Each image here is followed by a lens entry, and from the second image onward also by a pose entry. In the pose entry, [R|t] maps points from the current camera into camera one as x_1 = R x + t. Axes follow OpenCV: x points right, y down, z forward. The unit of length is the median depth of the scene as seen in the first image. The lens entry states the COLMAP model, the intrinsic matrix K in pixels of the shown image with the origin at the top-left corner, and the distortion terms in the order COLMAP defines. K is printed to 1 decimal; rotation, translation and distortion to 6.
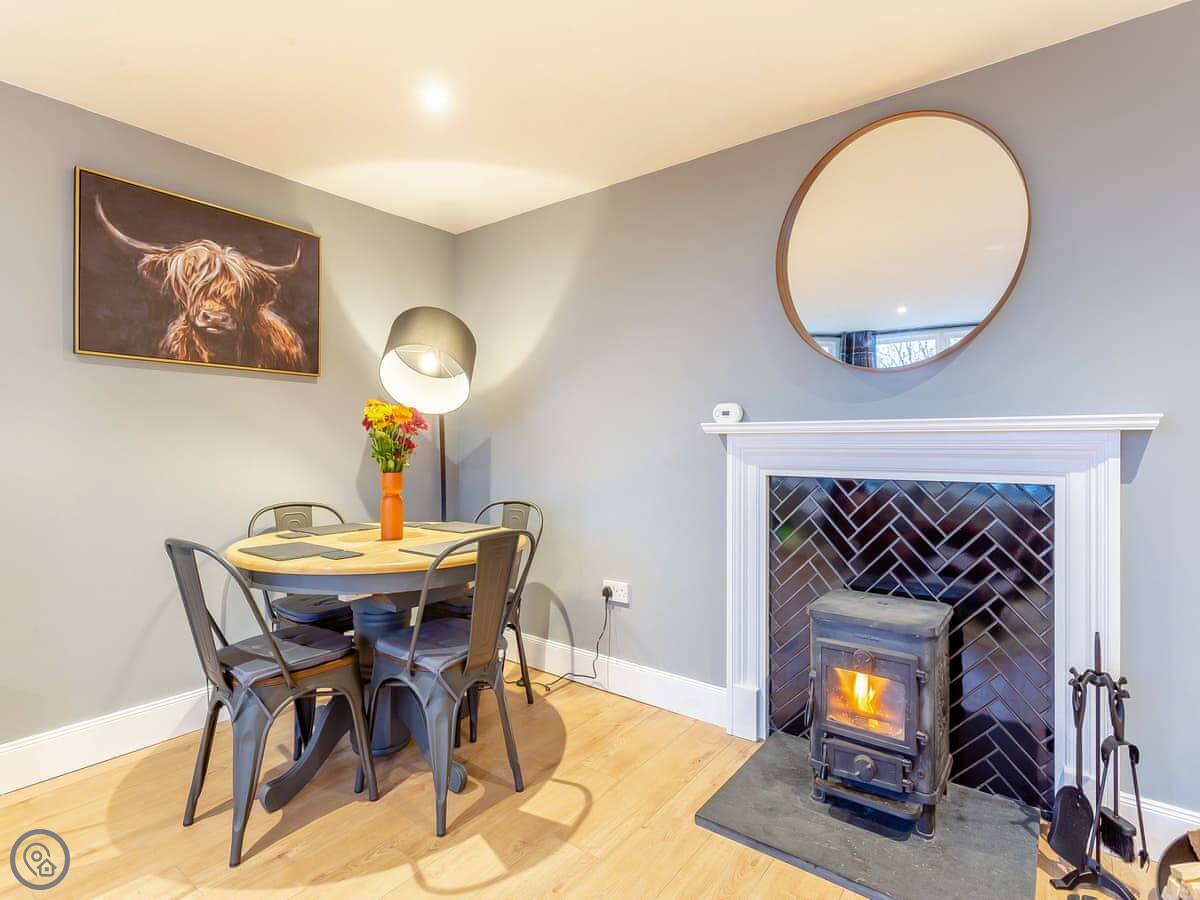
lens RADIAL K [[583.2, 0, 603.7], [0, 583.2, 451.1], [0, 0, 1]] dist [-0.003464, -0.000225]
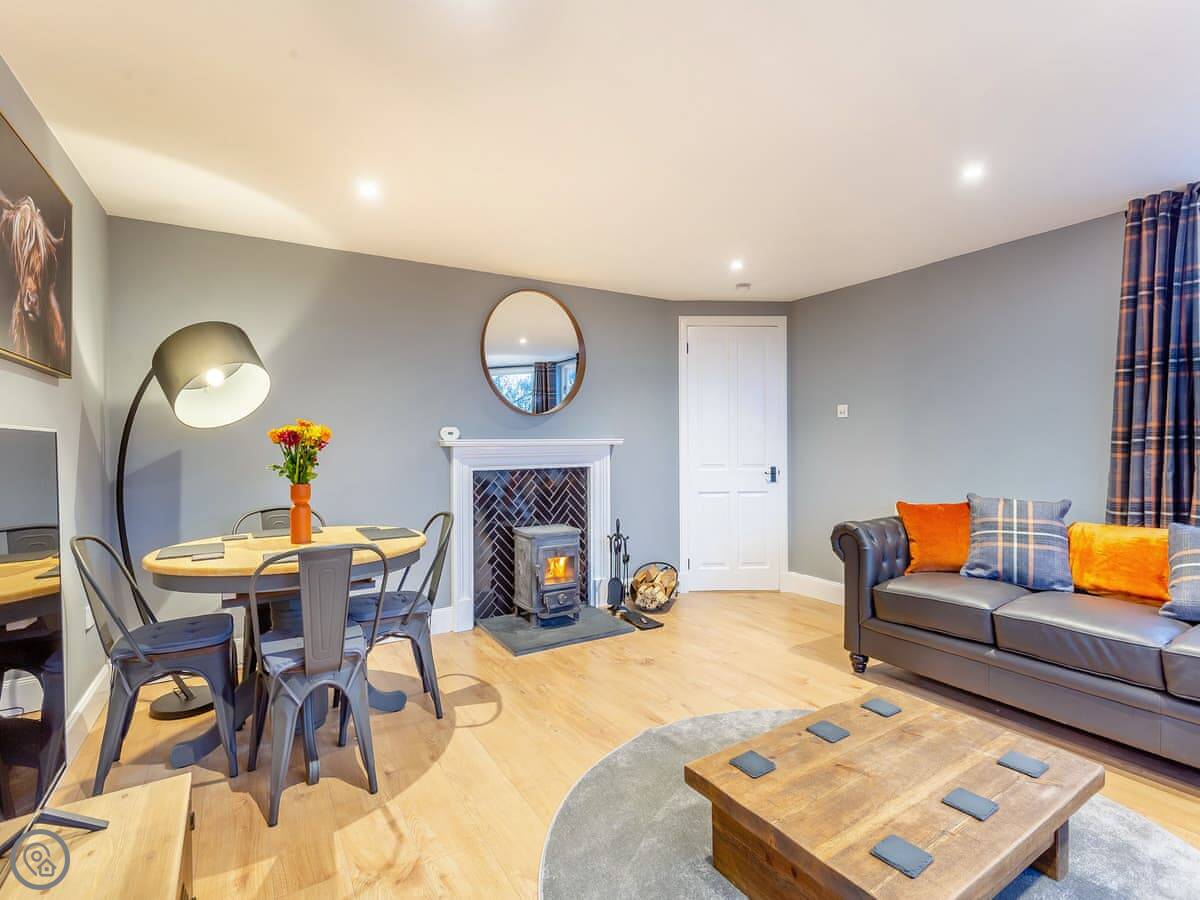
lens RADIAL K [[583.2, 0, 574.8], [0, 583.2, 455.9], [0, 0, 1]] dist [-0.003464, -0.000225]
pose [[0.396483, -0.027308, 0.917636, -1.480828], [0.017621, 0.999600, 0.022134, -0.043003], [-0.917873, 0.007394, 0.396805, 0.078113]]
